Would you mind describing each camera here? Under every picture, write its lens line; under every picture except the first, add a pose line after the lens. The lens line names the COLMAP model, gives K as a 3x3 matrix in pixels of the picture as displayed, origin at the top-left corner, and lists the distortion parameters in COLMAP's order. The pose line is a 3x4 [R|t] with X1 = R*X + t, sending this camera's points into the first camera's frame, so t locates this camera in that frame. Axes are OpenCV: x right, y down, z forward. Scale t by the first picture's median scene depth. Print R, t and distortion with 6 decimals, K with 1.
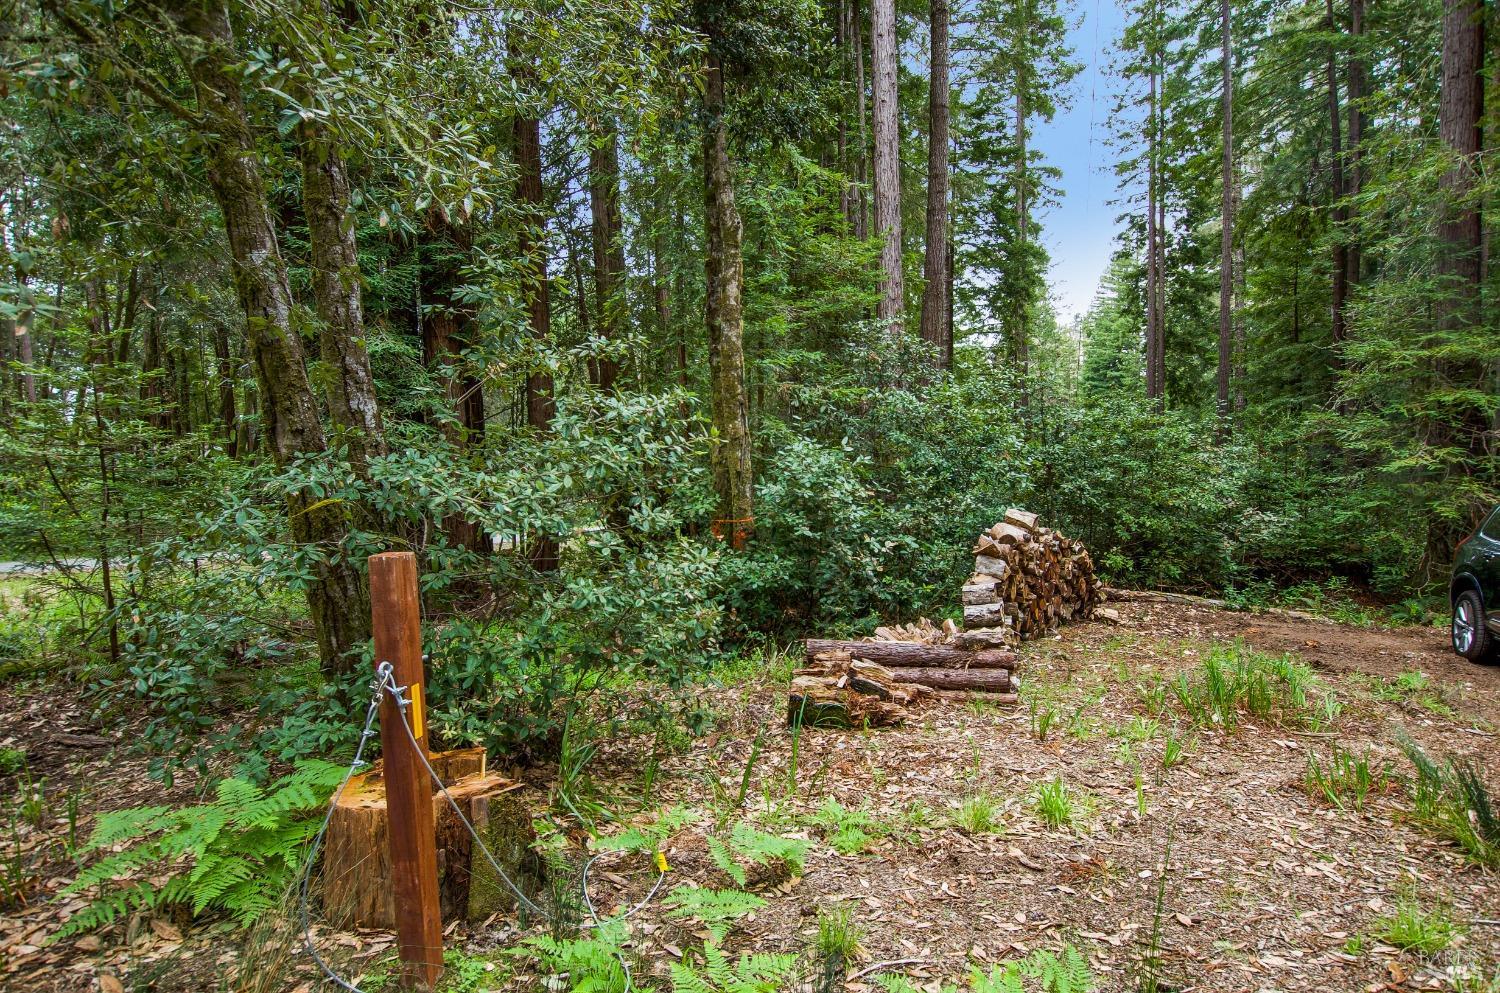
lens RADIAL K [[835.9, 0, 750.0], [0, 835.9, 496.5], [0, 0, 1]] dist [-0.052776, -0.000035]
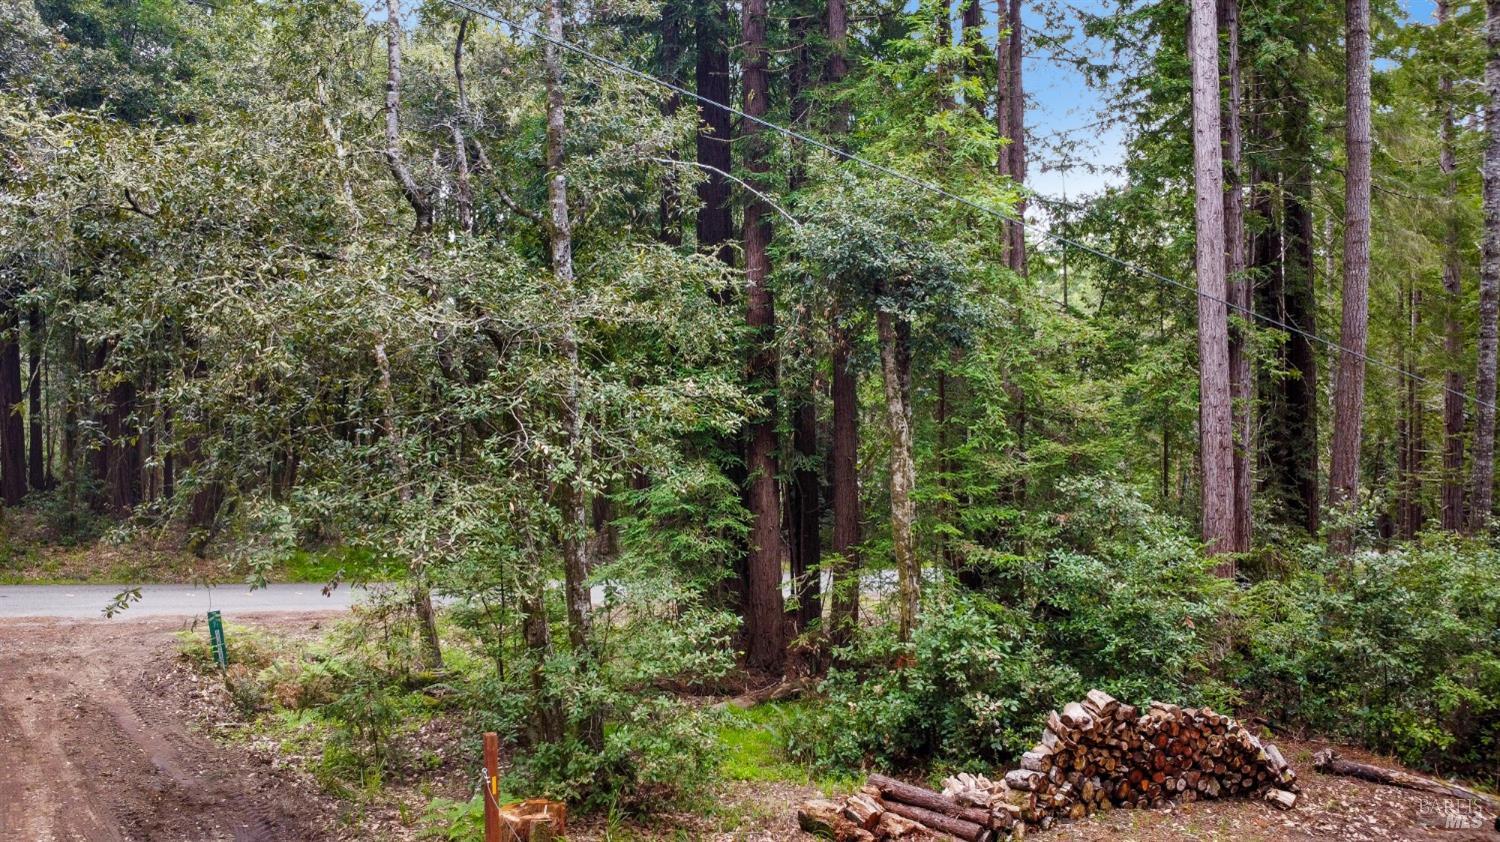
lens RADIAL K [[1087.3, 0, 752.1], [0, 1087.3, 419.0], [0, 0, 1]] dist [-0.032304, -0.006393]
pose [[0.850368, 0.019551, -0.525825, 0.881805], [-0.053335, 0.997365, -0.049169, -0.332474], [0.523478, 0.069857, 0.849171, -0.698376]]
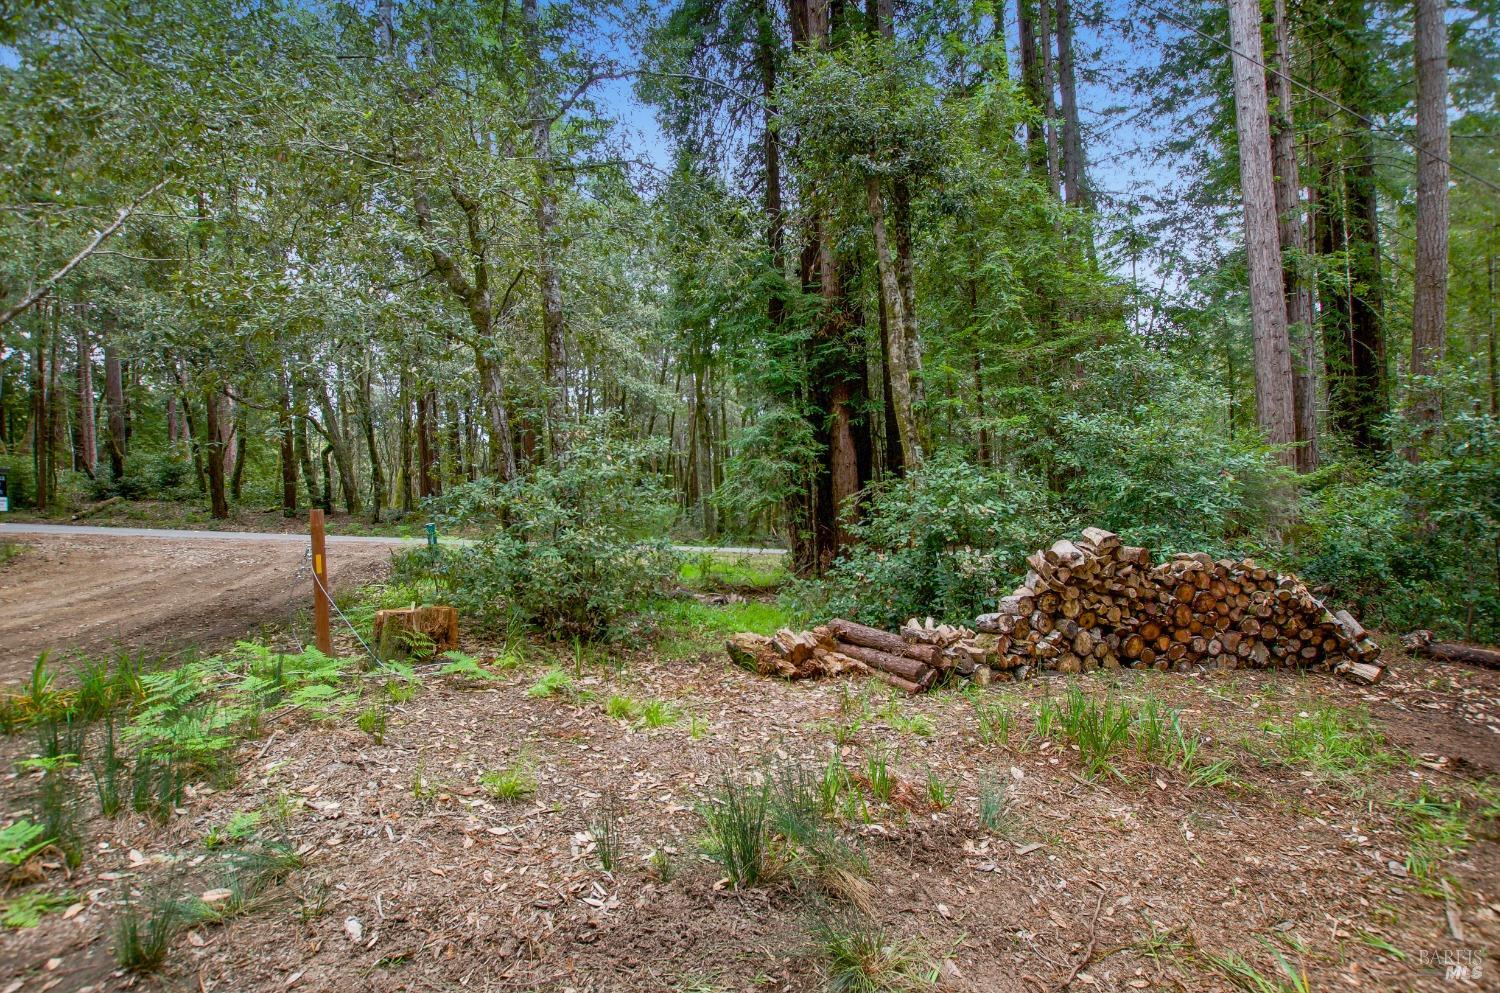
lens RADIAL K [[660.4, 0, 745.3], [0, 660.4, 497.8], [0, 0, 1]] dist [-0.038585, 0.007208]
pose [[0.653923, 0.001038, -0.756560, 0.807031], [-0.031640, 0.999162, -0.025977, 0.016312], [0.755899, 0.040925, 0.653408, 0.229919]]
